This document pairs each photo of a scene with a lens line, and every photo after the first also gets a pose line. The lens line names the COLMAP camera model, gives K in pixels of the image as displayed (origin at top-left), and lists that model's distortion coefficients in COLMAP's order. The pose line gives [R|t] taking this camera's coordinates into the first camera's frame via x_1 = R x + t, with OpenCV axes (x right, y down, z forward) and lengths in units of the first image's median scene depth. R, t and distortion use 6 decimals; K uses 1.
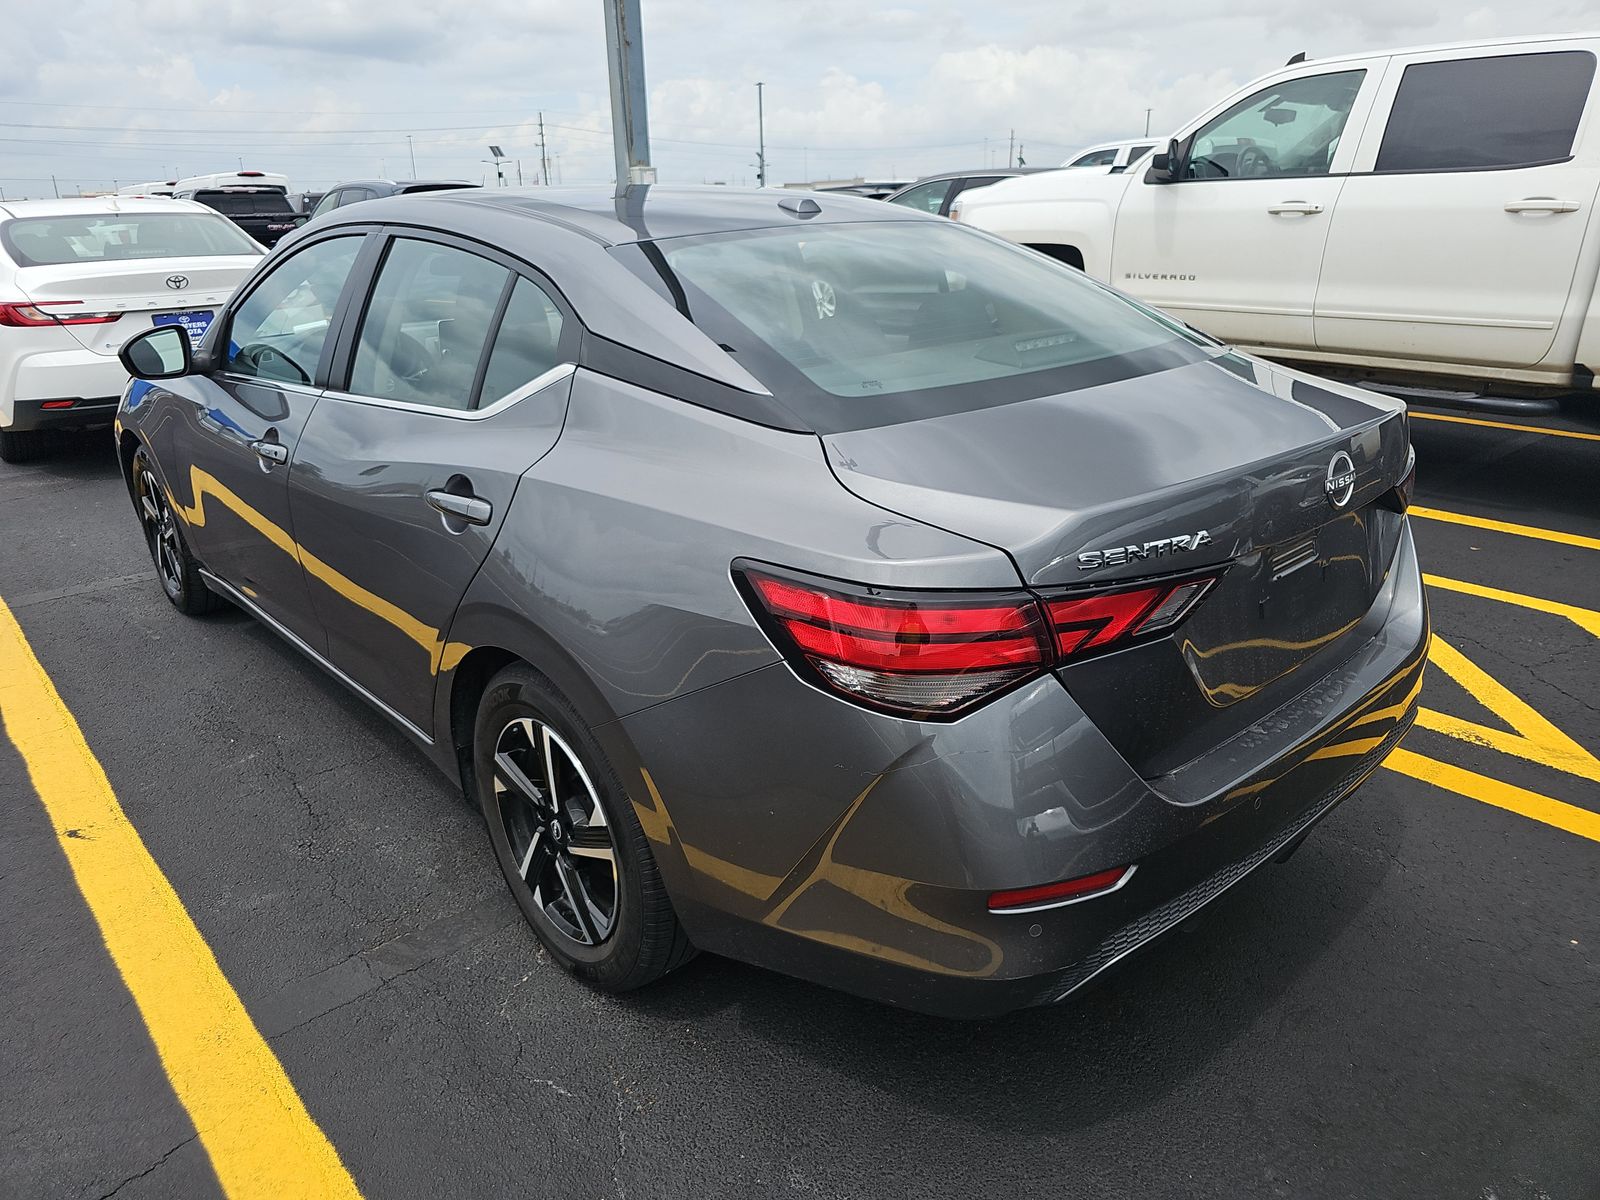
lens RADIAL K [[1071.9, 0, 800.0], [0, 1071.9, 600.0], [0, 0, 1]] dist [0.045577, -0.039717]
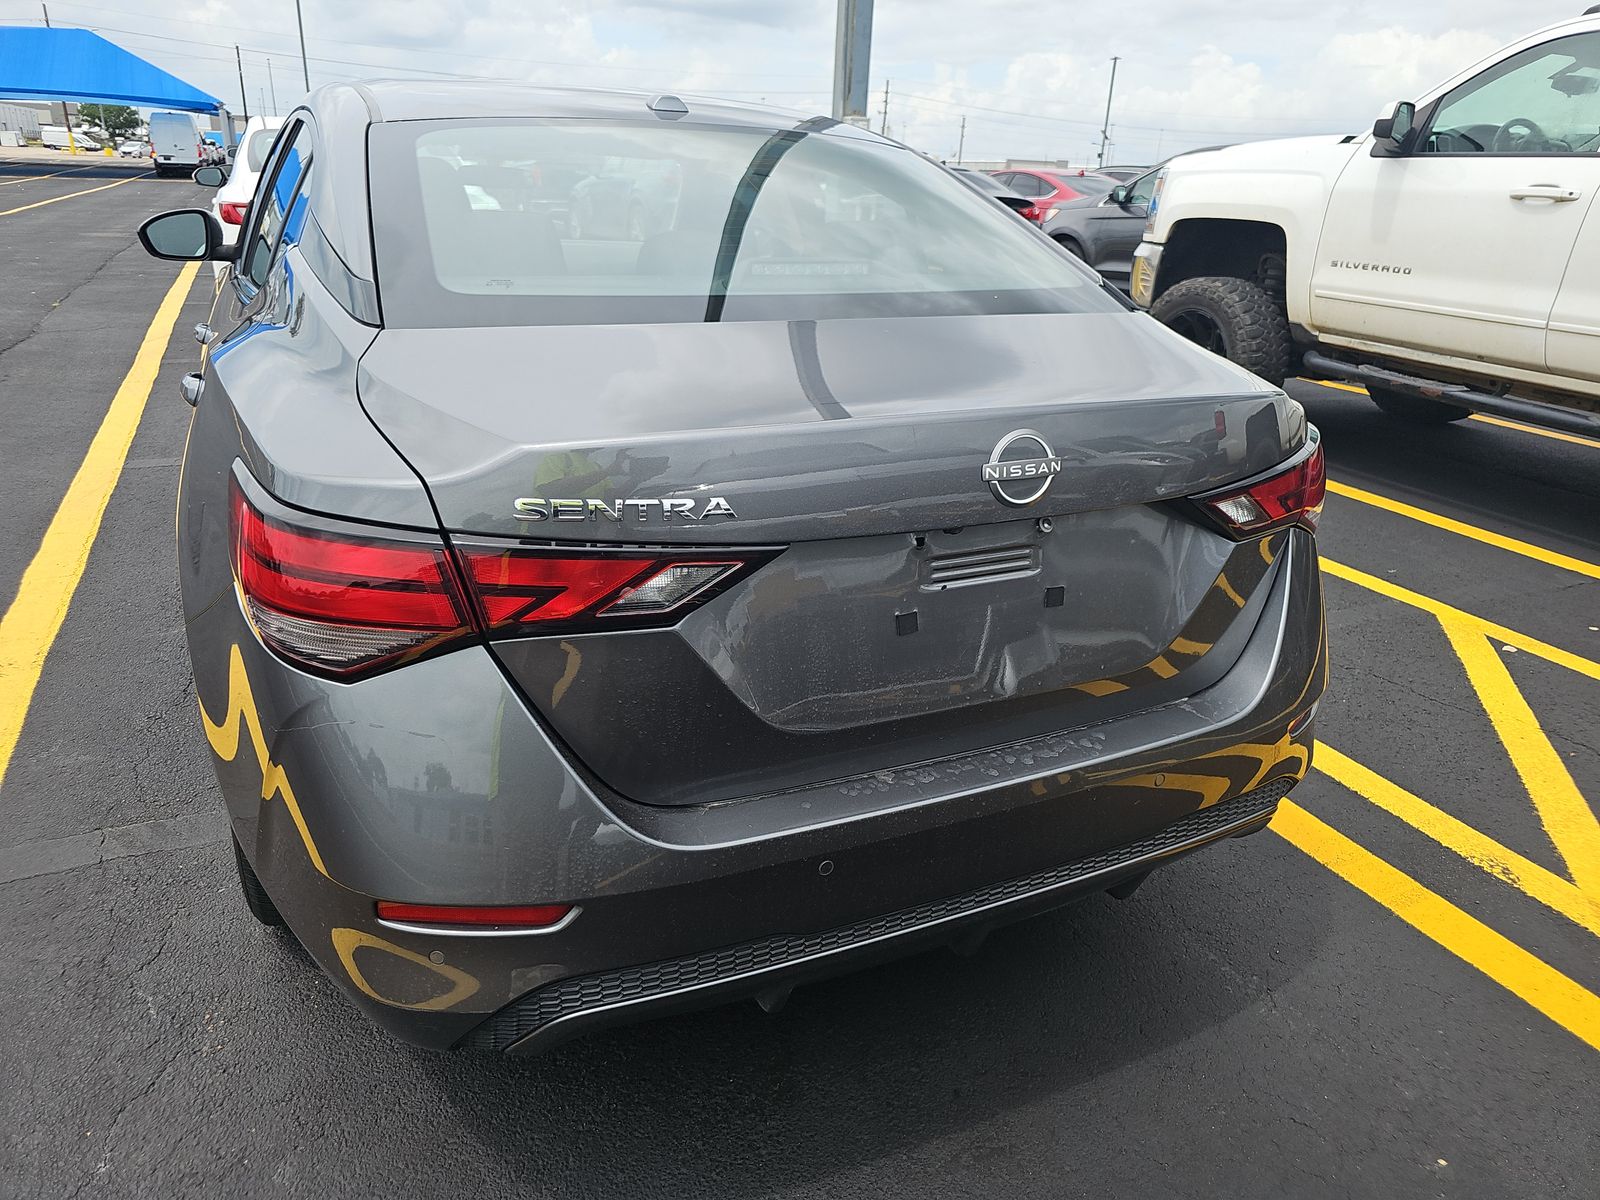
lens RADIAL K [[1078.3, 0, 800.0], [0, 1078.3, 600.0], [0, 0, 1]] dist [0.014740, -0.003640]
pose [[0.957110, 0.159427, -0.241914, 0.170123], [-0.154241, 0.987209, 0.040356, -0.008763], [0.245253, -0.001312, 0.969458, 0.076111]]
